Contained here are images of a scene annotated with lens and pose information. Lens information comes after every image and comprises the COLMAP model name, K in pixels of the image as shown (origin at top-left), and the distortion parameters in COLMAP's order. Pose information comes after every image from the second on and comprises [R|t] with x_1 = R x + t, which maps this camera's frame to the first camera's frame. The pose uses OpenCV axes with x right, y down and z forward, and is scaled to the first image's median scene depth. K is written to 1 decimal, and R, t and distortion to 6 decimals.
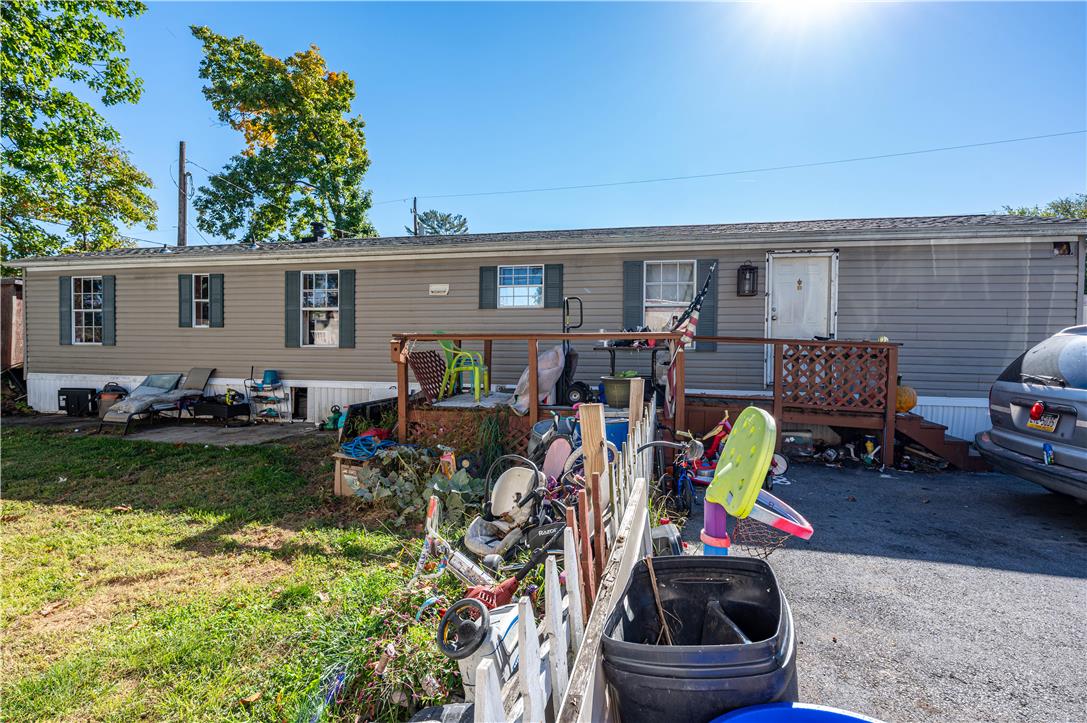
lens RADIAL K [[494.5, 0, 547.6], [0, 494.5, 361.7], [0, 0, 1]] dist [-0.000823, 0.000856]
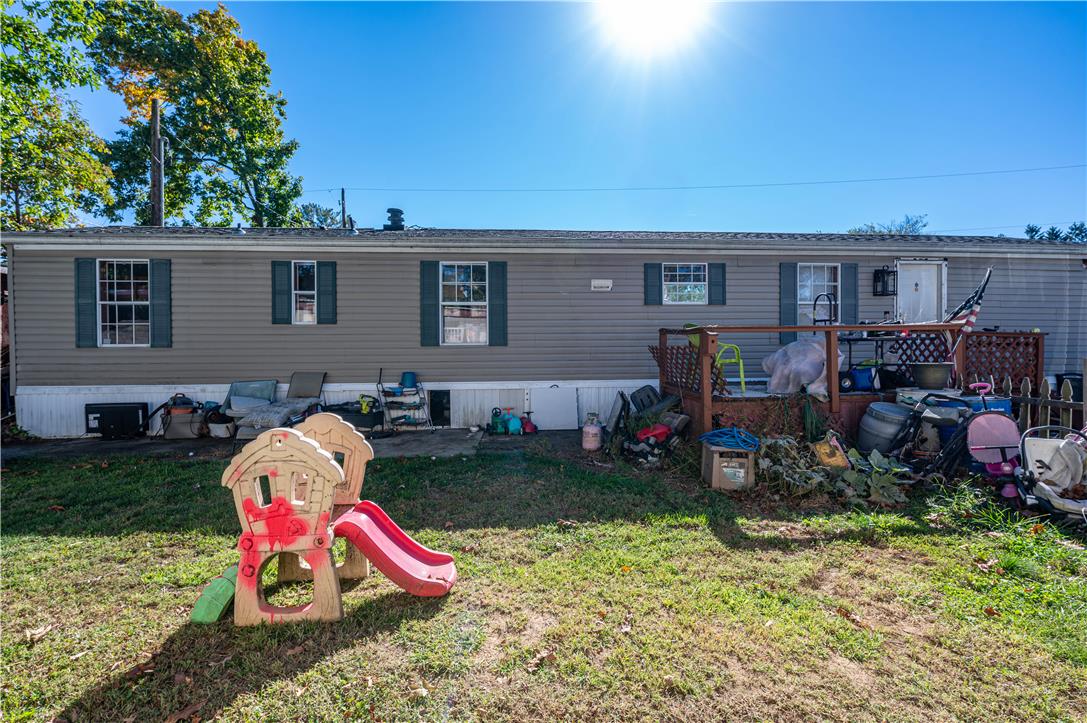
lens RADIAL K [[489.7, 0, 544.9], [0, 489.7, 359.9], [0, 0, 1]] dist [-0.000677, 0.000478]
pose [[0.961749, -0.019676, 0.273223, -0.560680], [0.022565, 0.999718, -0.007433, 0.007394], [-0.273000, 0.013314, 0.961922, 0.087821]]
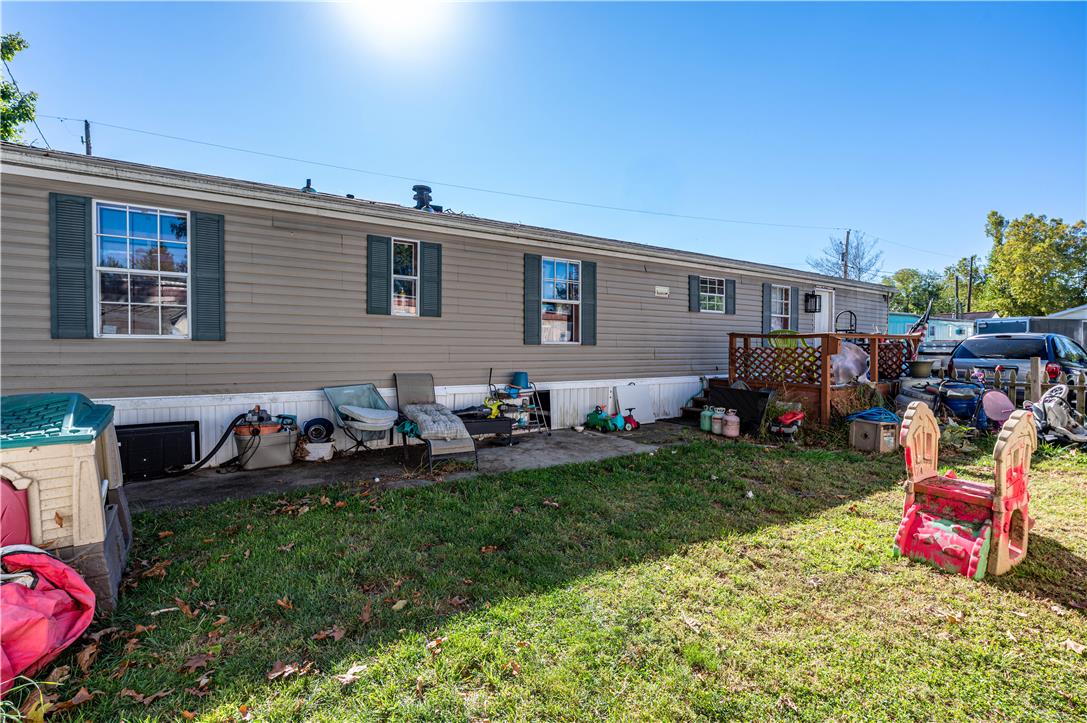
lens RADIAL K [[500.5, 0, 543.5], [0, 500.5, 361.5], [0, 0, 1]] dist [-0.002053, -0.000128]
pose [[0.710230, -0.021491, 0.703641, -1.111243], [0.024188, 0.999689, 0.006119, -0.004402], [-0.703554, 0.012674, 0.710529, 0.377029]]
